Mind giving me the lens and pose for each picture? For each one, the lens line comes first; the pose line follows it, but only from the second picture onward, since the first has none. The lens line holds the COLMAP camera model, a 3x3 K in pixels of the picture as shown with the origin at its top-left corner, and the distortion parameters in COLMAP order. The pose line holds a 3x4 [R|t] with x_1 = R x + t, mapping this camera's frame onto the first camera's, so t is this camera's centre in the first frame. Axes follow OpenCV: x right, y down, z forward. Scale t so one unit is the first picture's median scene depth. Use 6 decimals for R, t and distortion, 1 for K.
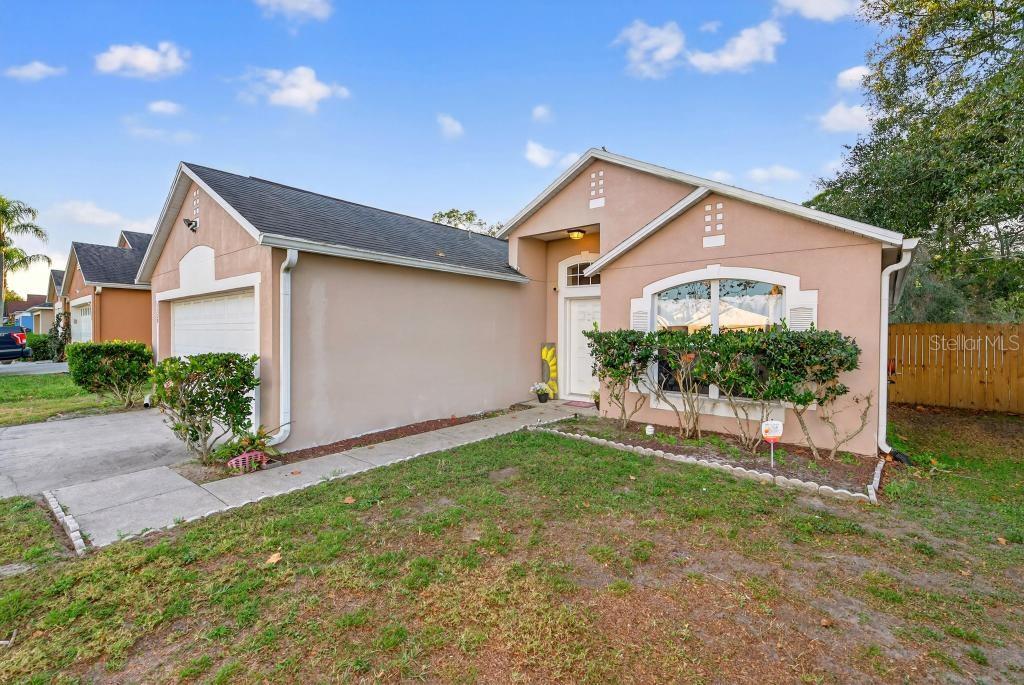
lens RADIAL K [[439.9, 0, 518.7], [0, 439.9, 337.1], [0, 0, 1]] dist [0.001754, 0.000124]
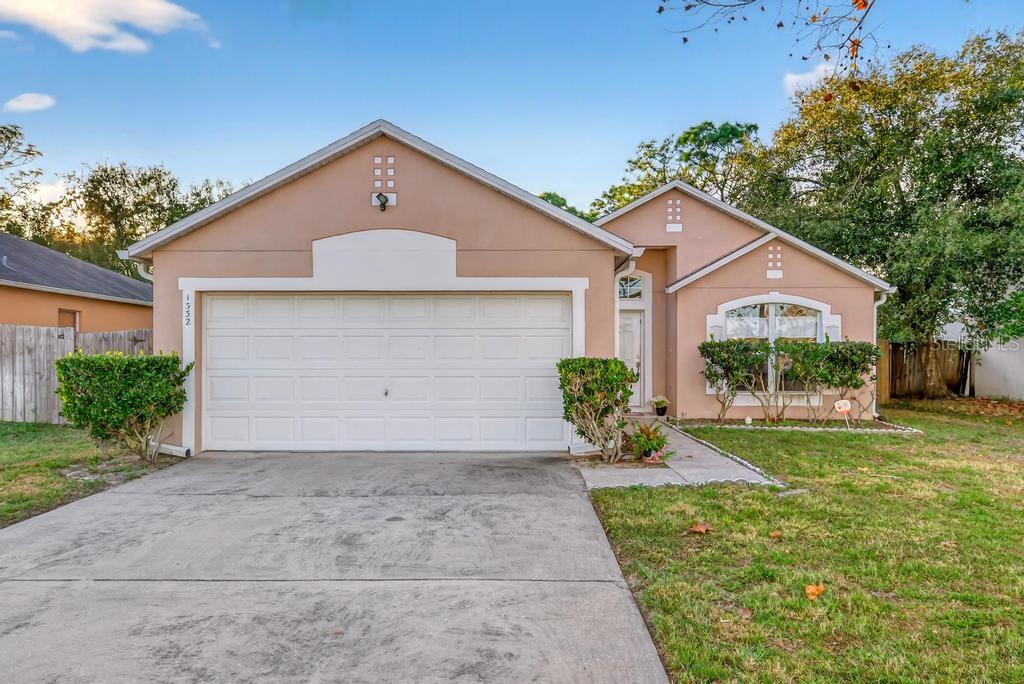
lens RADIAL K [[683.4, 0, 505.7], [0, 683.4, 346.7], [0, 0, 1]] dist [0.008457, -0.001735]
pose [[0.778600, 0.004495, 0.627504, -1.441796], [0.011386, 0.999709, -0.021289, 0.033571], [-0.627417, 0.023720, 0.778322, -0.082520]]
